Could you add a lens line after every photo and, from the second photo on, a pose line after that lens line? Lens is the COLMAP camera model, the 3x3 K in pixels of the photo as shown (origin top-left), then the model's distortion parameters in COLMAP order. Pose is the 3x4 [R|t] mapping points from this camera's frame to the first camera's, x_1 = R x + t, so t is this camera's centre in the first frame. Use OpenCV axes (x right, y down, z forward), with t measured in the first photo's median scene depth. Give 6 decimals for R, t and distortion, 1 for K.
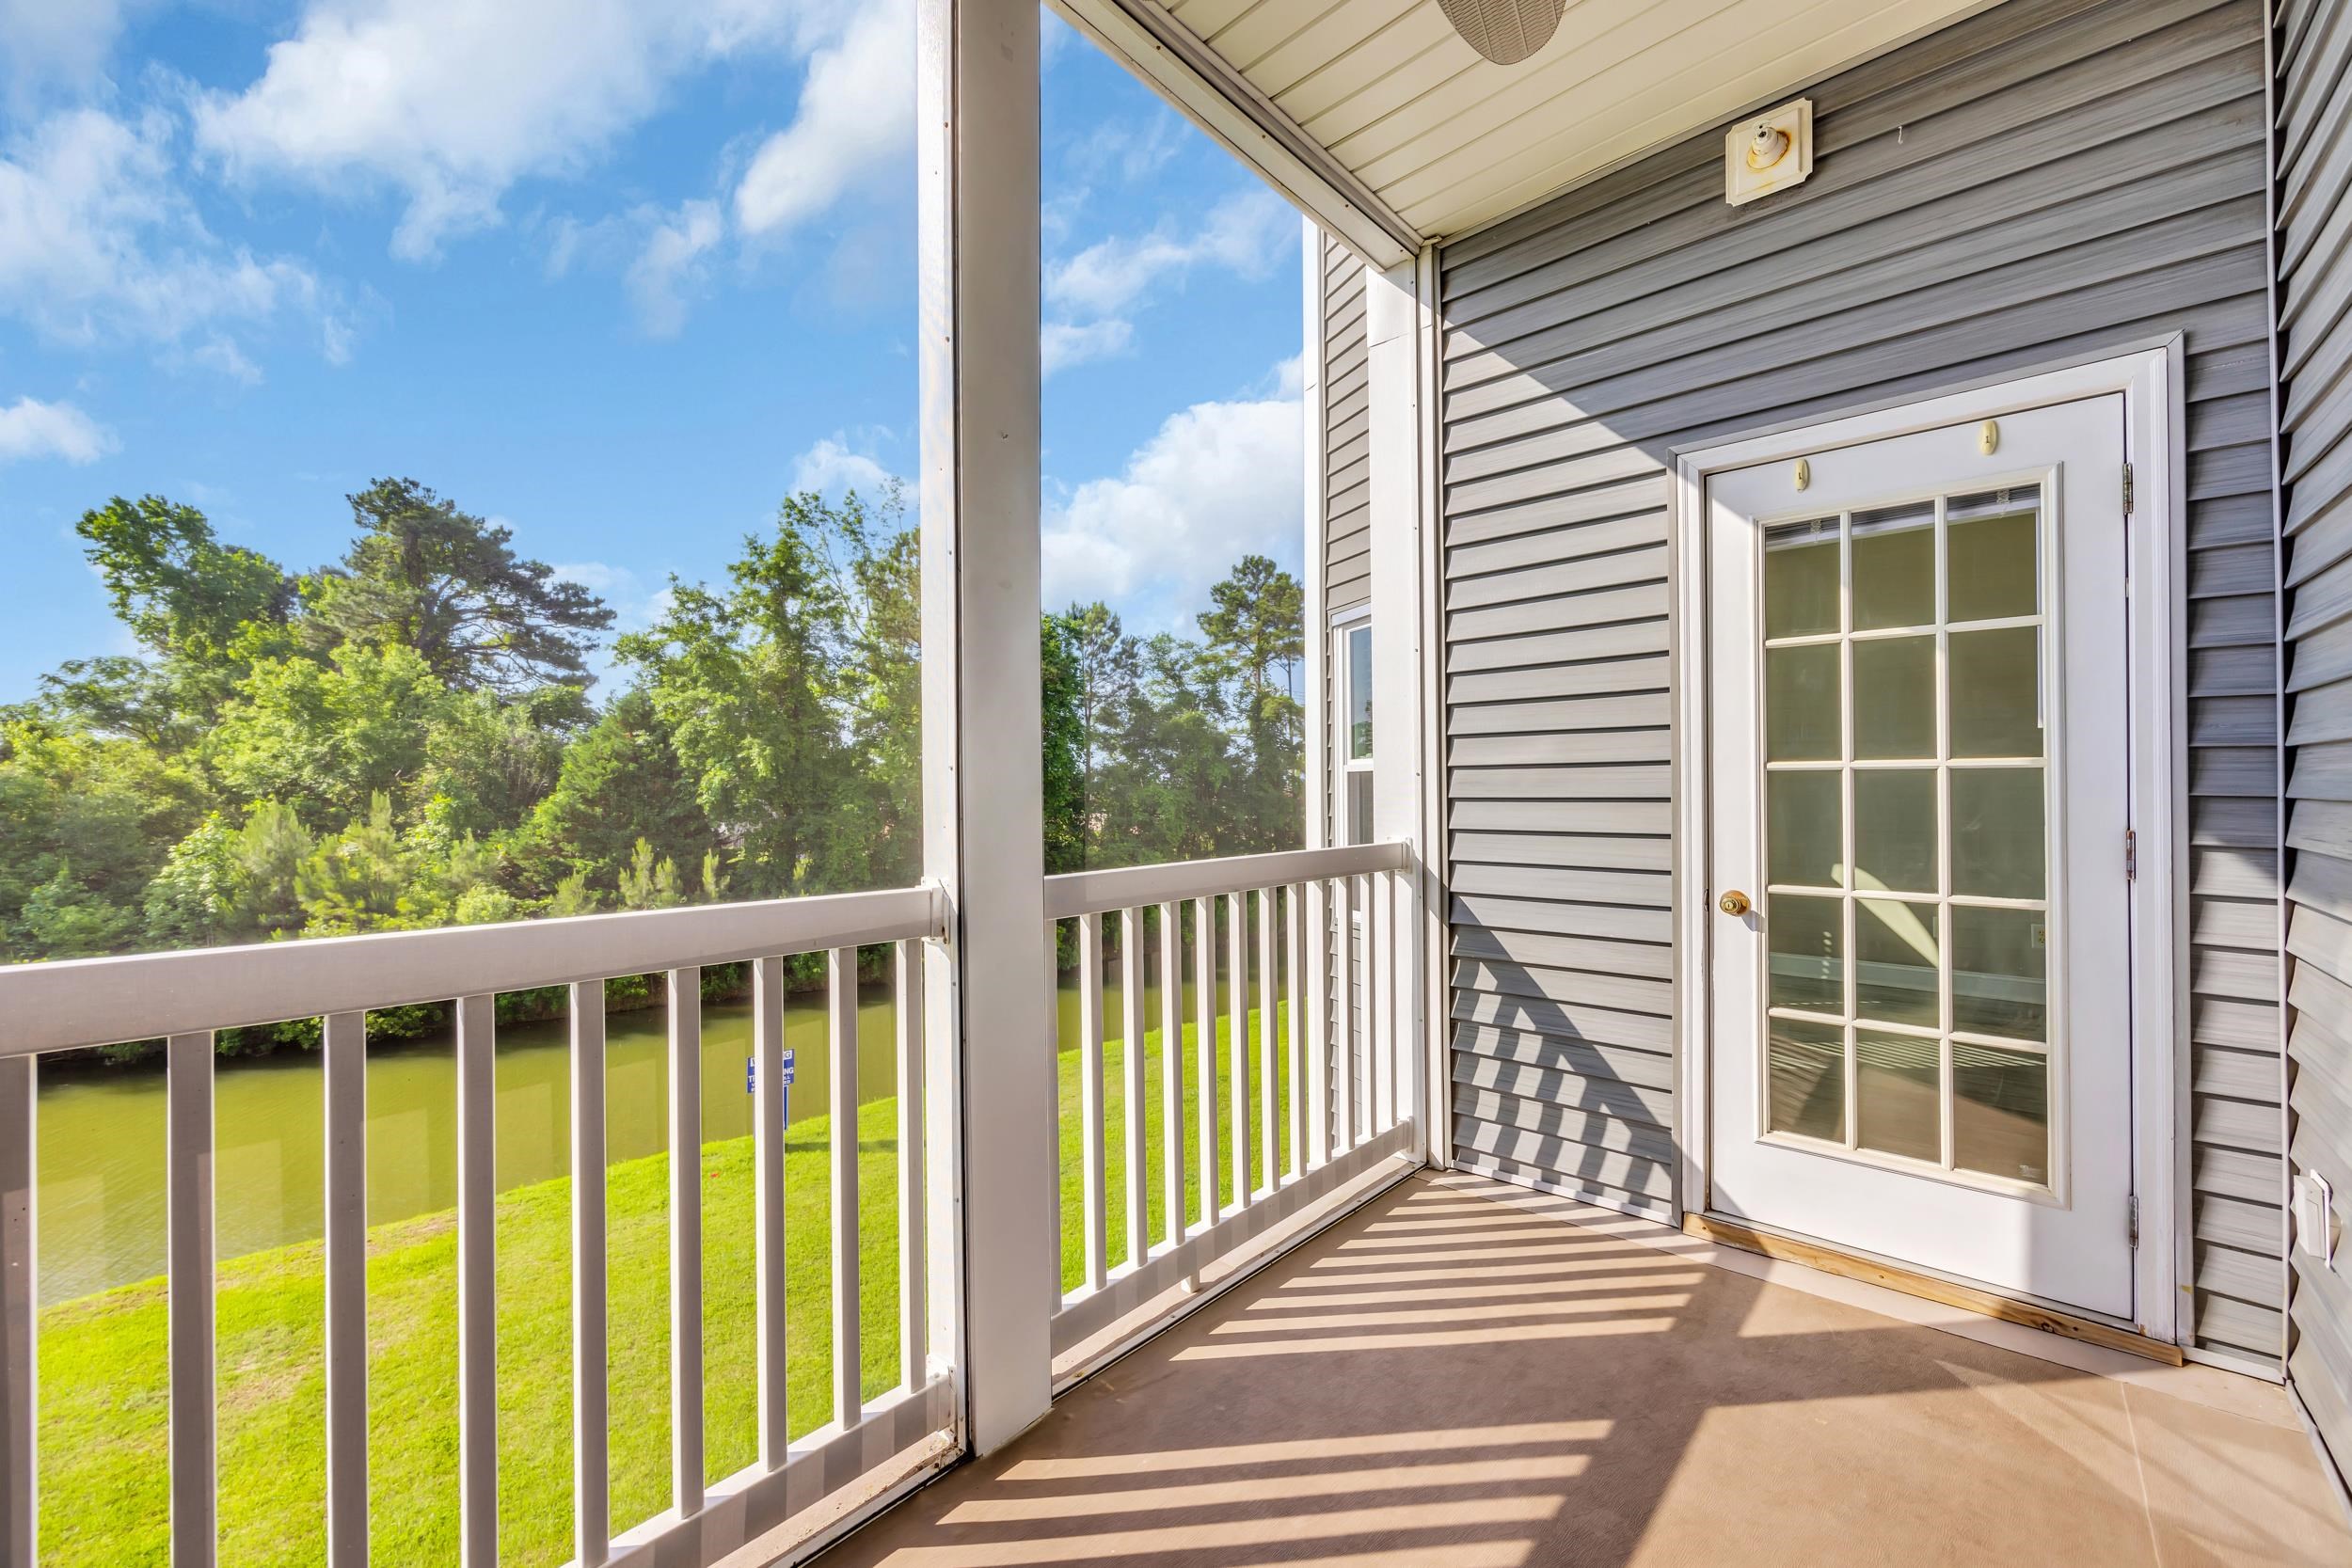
lens RADIAL K [[896.2, 0, 1176.0], [0, 896.2, 784.0], [0, 0, 1]] dist [-0.000223, -0.003436]
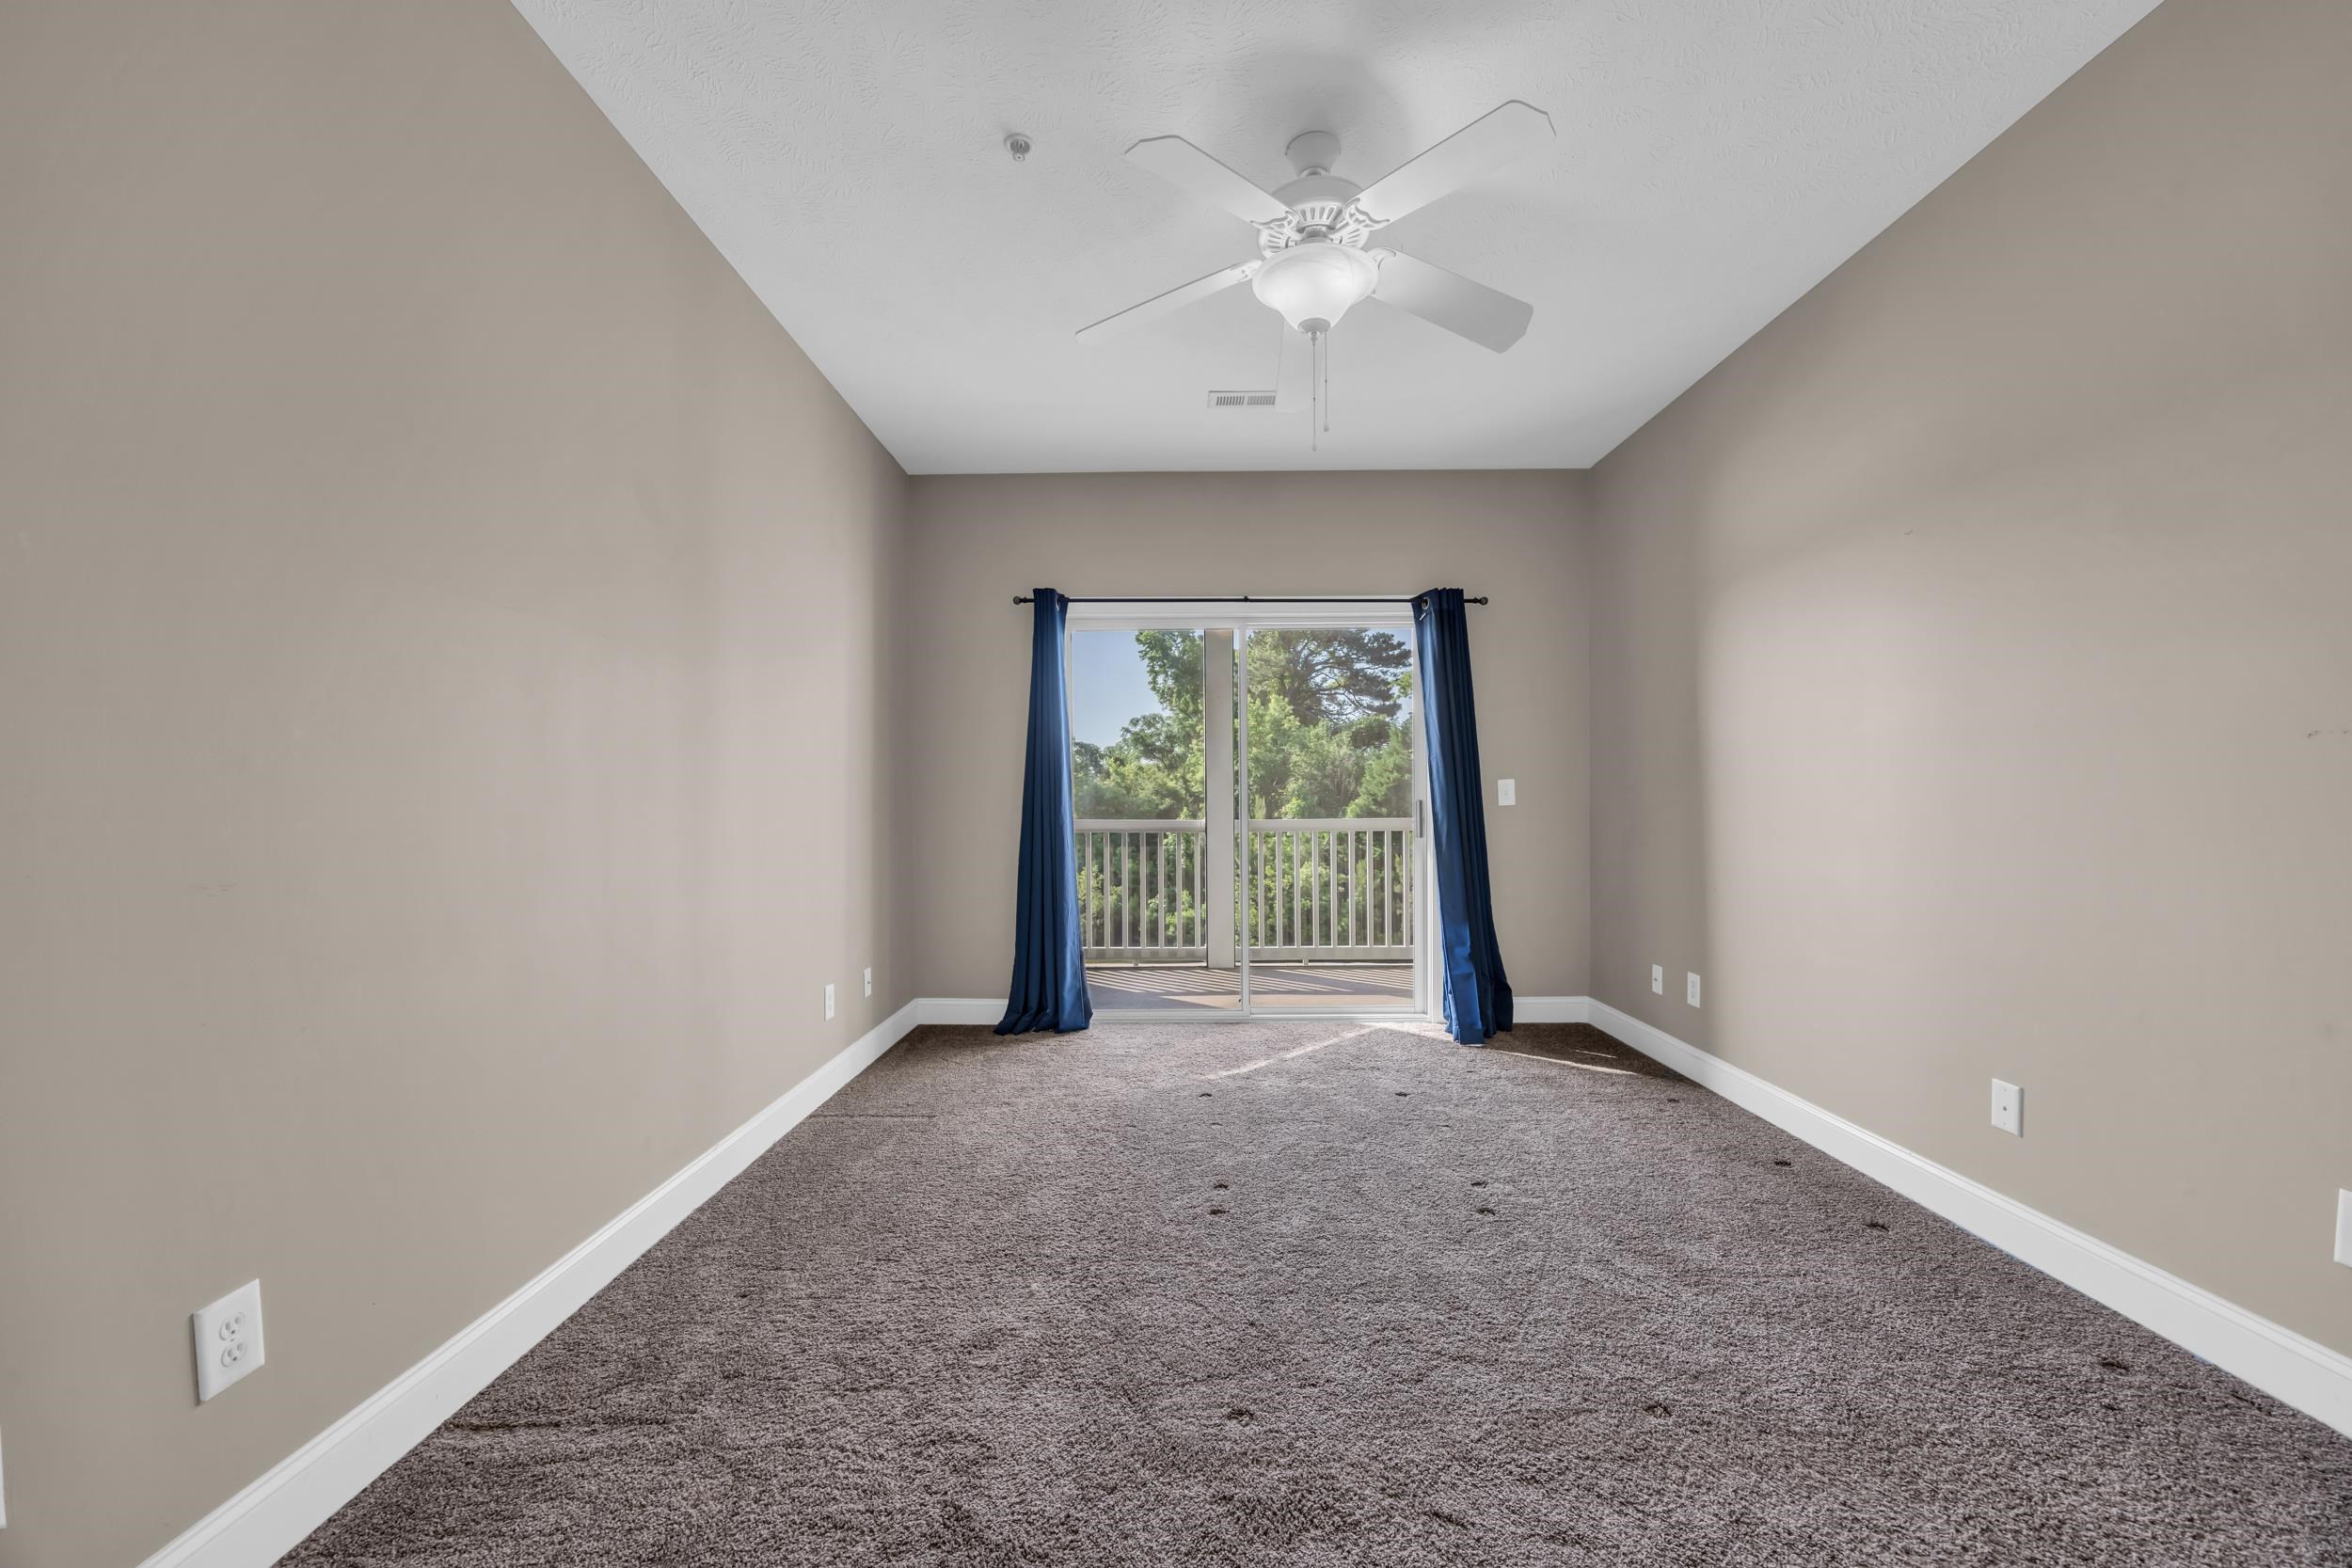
lens RADIAL K [[896.2, 0, 1176.0], [0, 896.2, 784.0], [0, 0, 1]] dist [-0.000223, -0.003436]
pose [[0.658172, -0.007506, -0.752830, 0.101717], [0.002767, 0.999968, -0.007551, -0.000229], [0.752862, 0.002886, 0.658172, -0.069195]]
